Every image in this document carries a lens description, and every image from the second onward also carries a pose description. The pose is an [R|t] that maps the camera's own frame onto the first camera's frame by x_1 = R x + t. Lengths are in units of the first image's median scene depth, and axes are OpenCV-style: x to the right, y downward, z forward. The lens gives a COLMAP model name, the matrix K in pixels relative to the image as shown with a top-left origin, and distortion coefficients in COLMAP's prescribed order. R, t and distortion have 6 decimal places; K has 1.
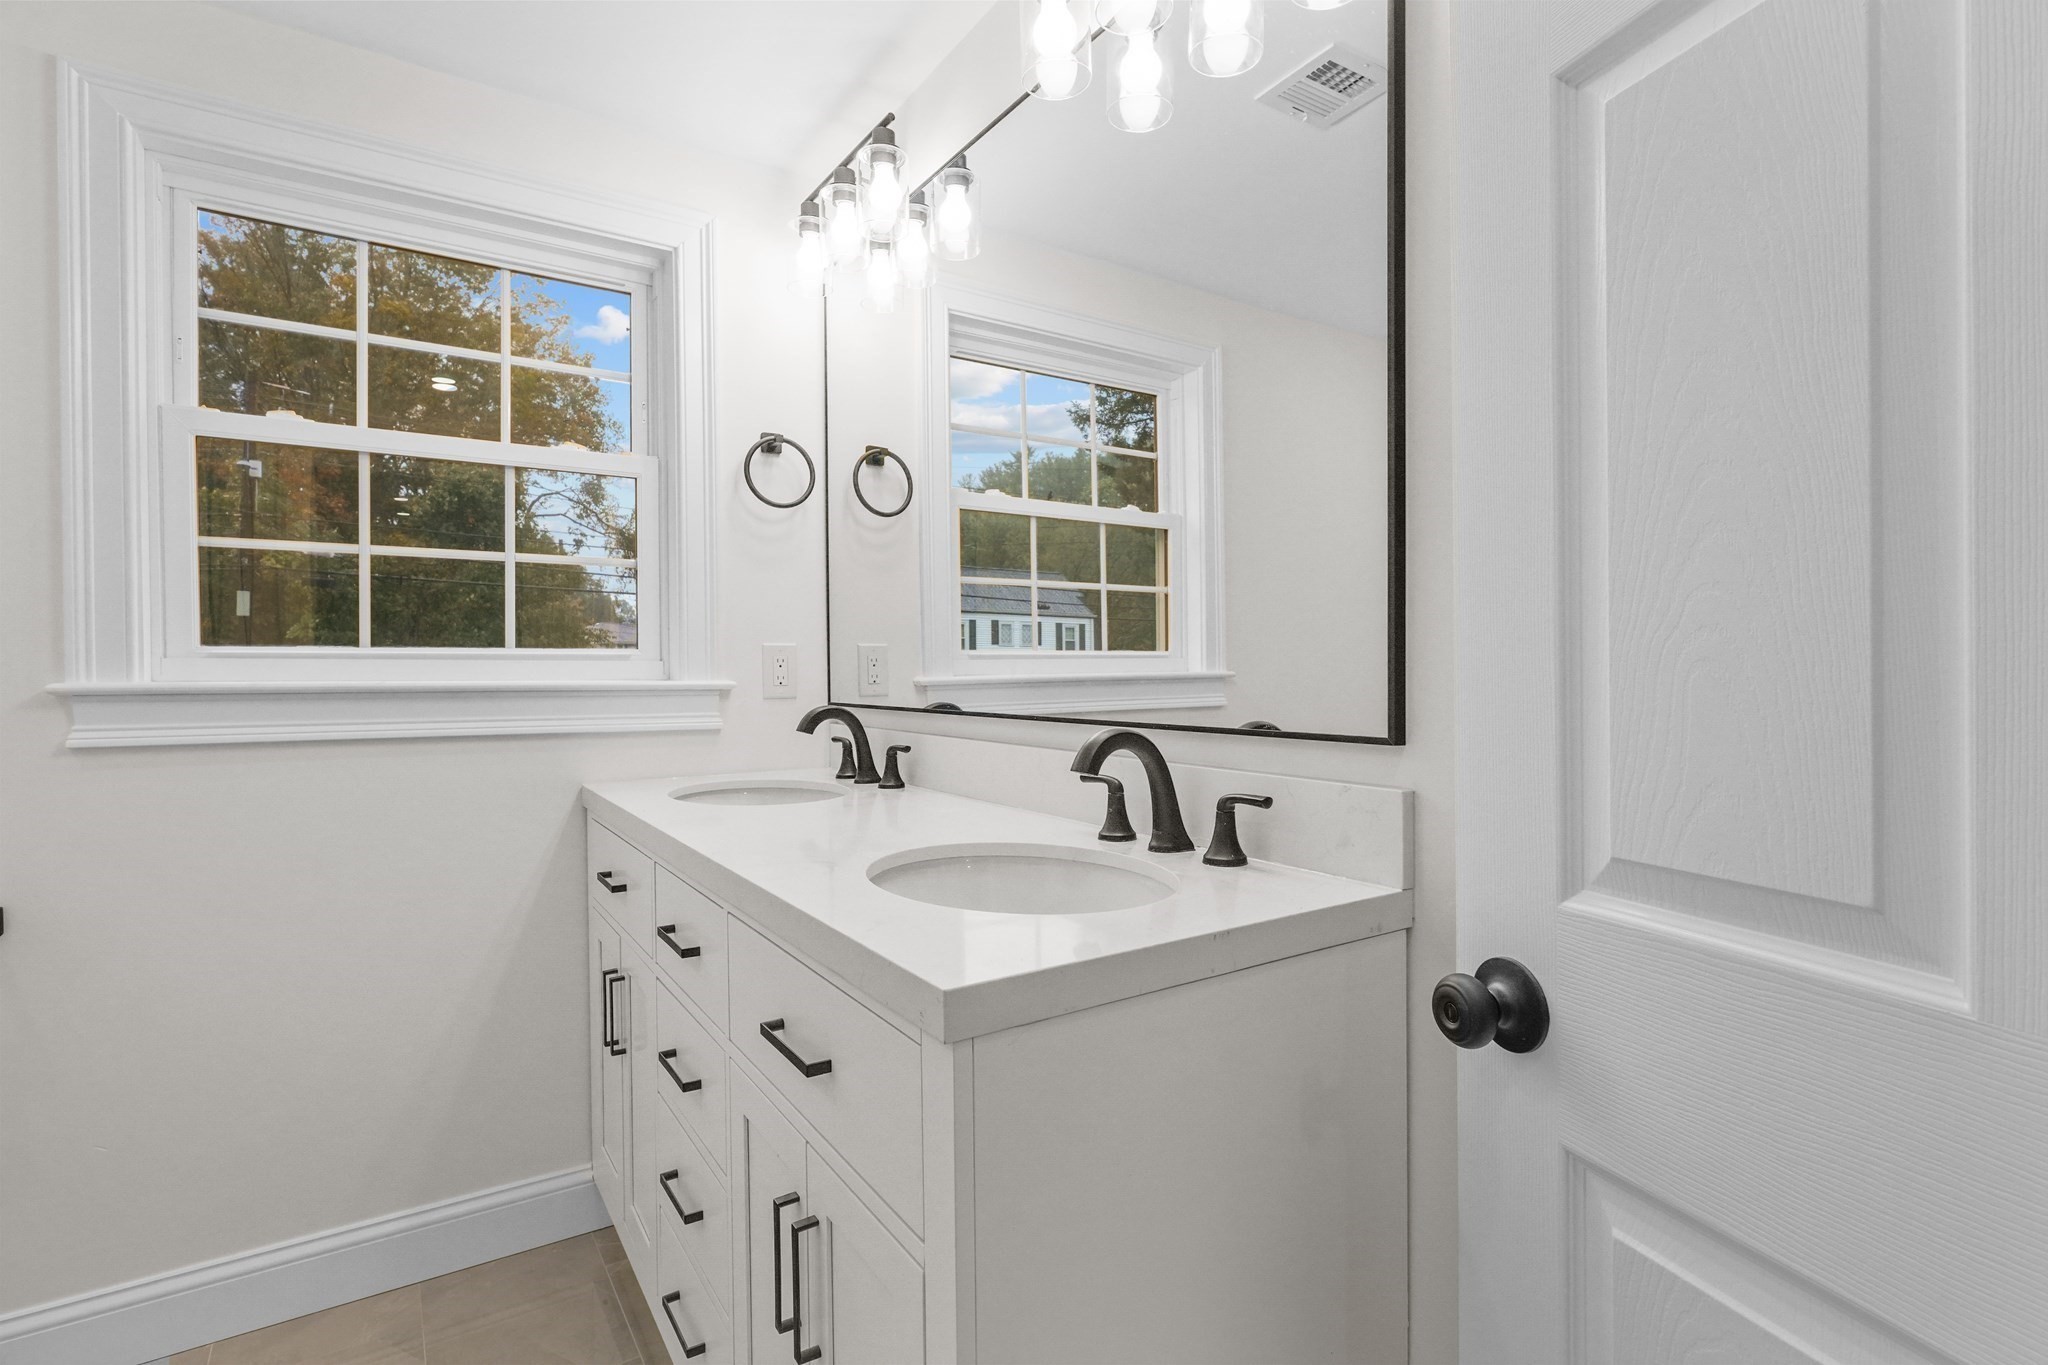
lens RADIAL K [[985.7, 0, 1023.5], [0, 985.7, 680.3], [0, 0, 1]] dist [-0.008587, 0.003627]
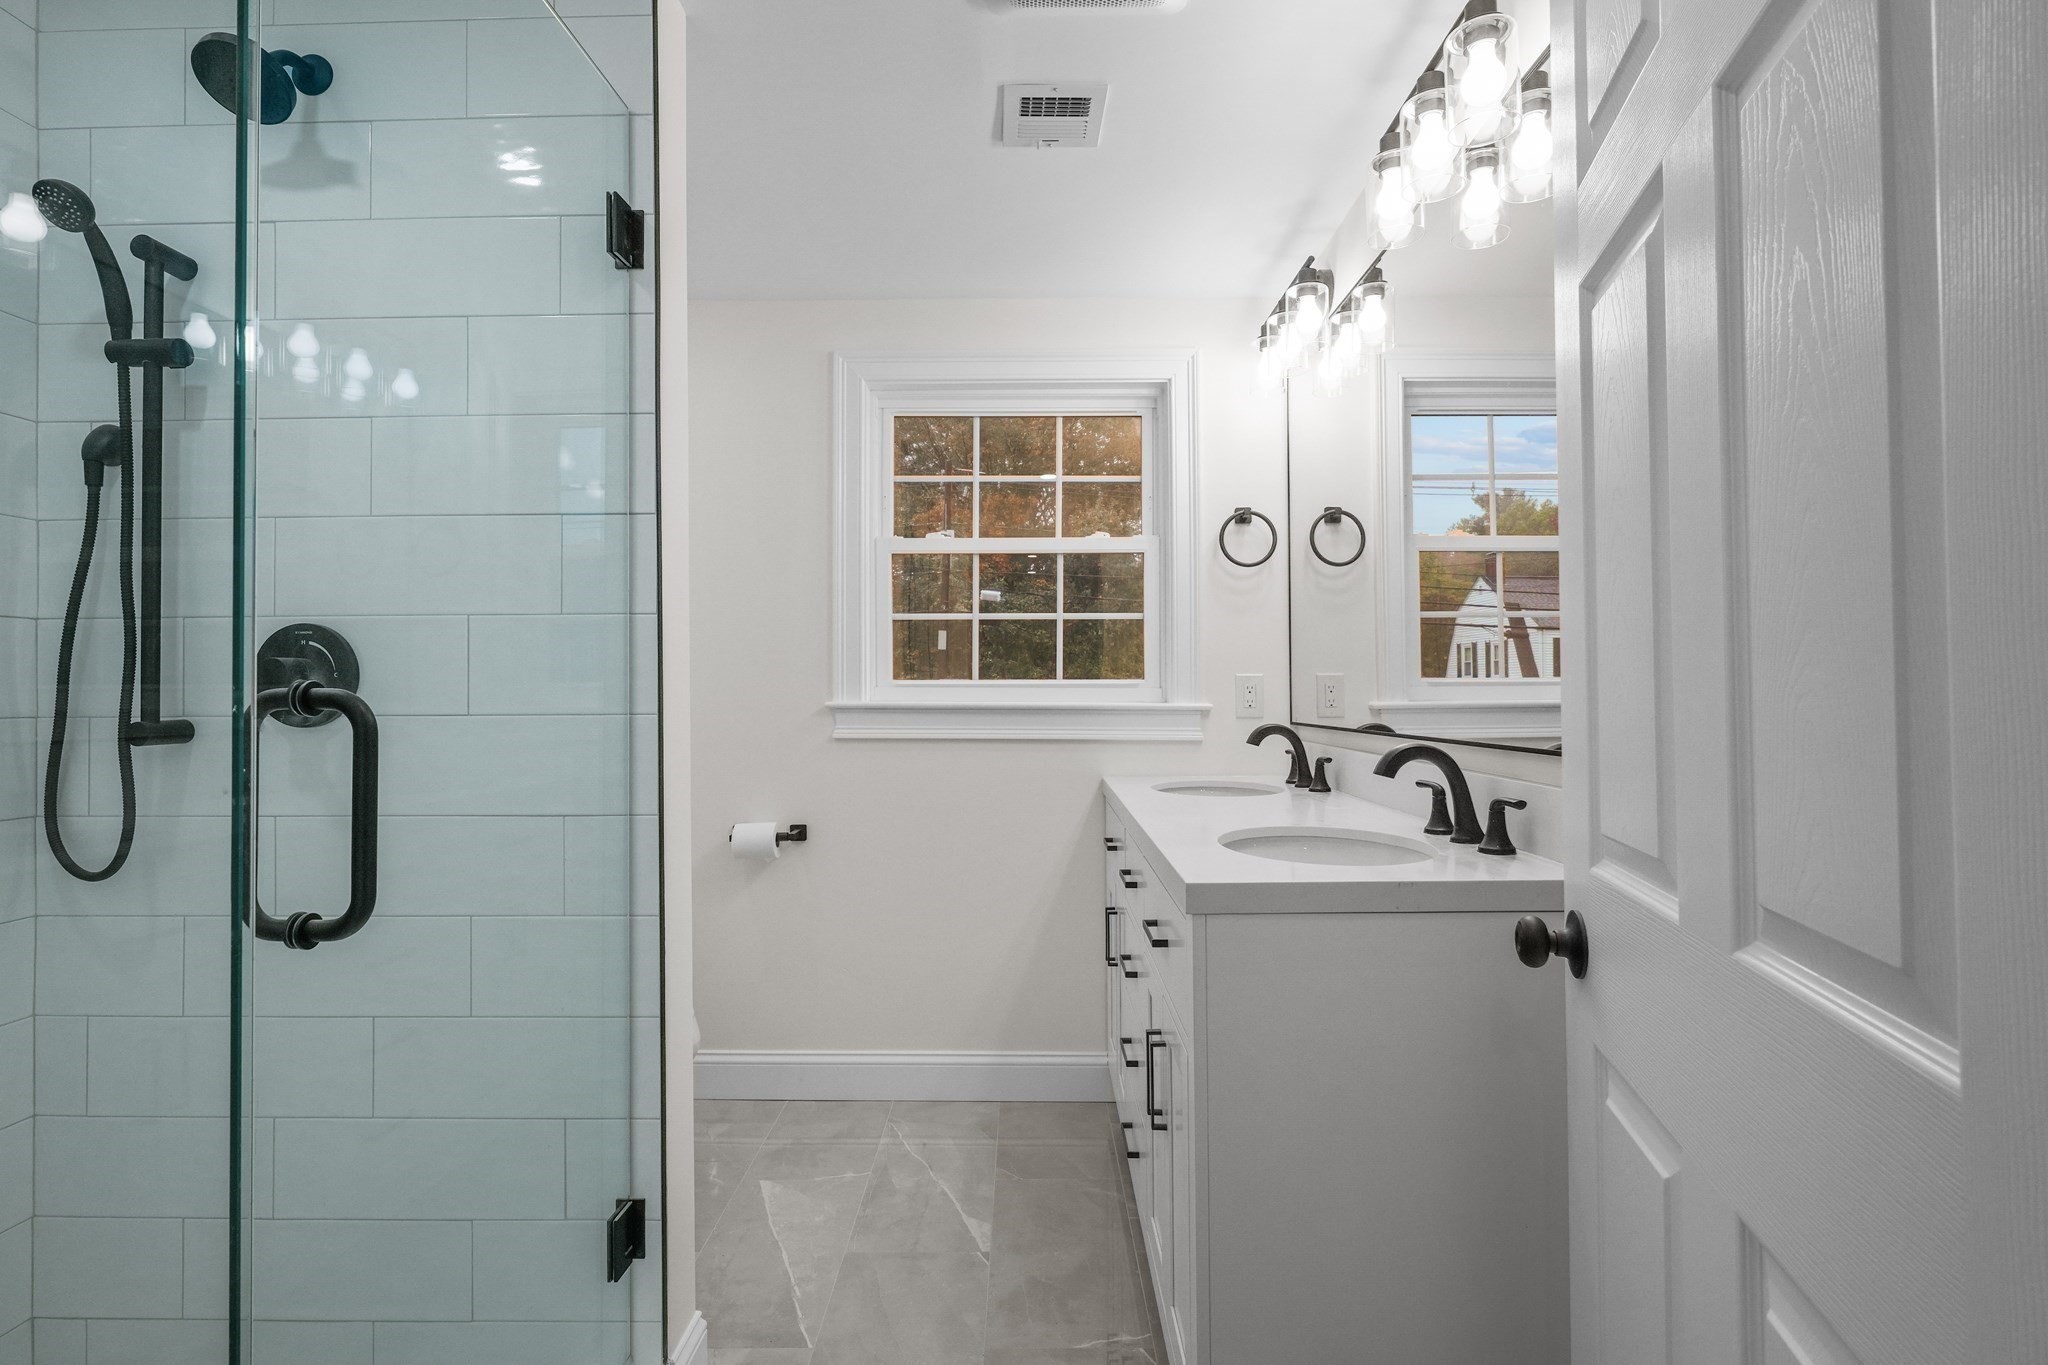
lens RADIAL K [[985.7, 0, 1015.2], [0, 985.7, 681.2], [0, 0, 1]] dist [-0.008587, 0.003627]
pose [[0.823886, -0.004209, -0.566741, 0.249277], [-0.008352, 0.999774, -0.019567, -0.001435], [0.566695, 0.020854, 0.823664, -0.230231]]
